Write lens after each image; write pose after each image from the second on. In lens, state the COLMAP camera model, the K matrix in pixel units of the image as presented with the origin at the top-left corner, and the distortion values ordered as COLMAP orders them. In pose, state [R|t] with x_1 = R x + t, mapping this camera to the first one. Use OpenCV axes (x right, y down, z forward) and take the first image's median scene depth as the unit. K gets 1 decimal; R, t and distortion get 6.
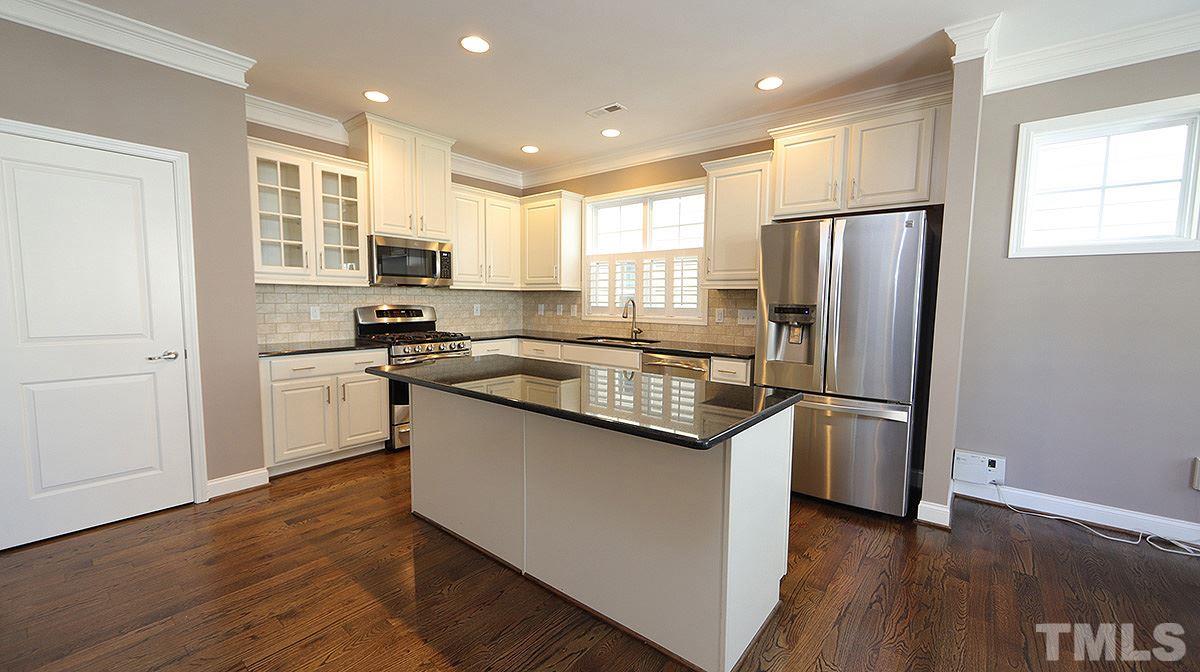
lens RADIAL K [[468.3, 0, 600.0], [0, 468.3, 336.0], [0, 0, 1]] dist [-0.000032, -0.000124]
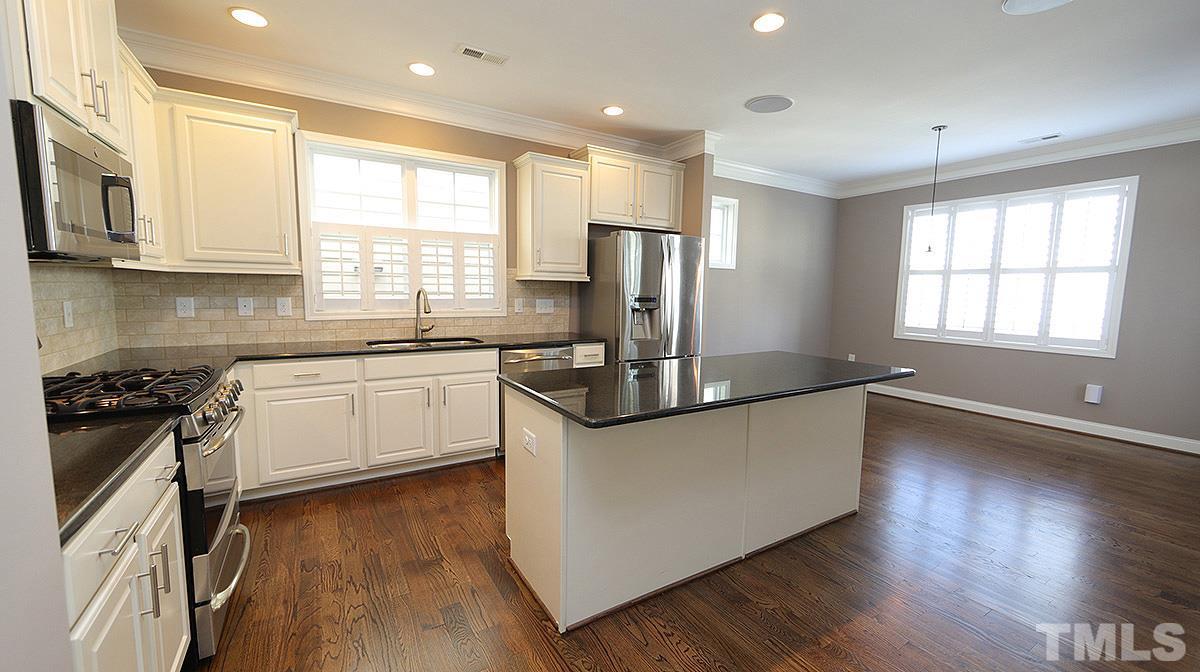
lens RADIAL K [[468.3, 0, 600.0], [0, 468.3, 336.0], [0, 0, 1]] dist [-0.000032, -0.000124]
pose [[0.335217, -0.098516, 0.936976, -0.618689], [0.064612, 0.994580, 0.081457, -0.047700], [-0.939923, 0.033234, 0.339765, 0.477374]]
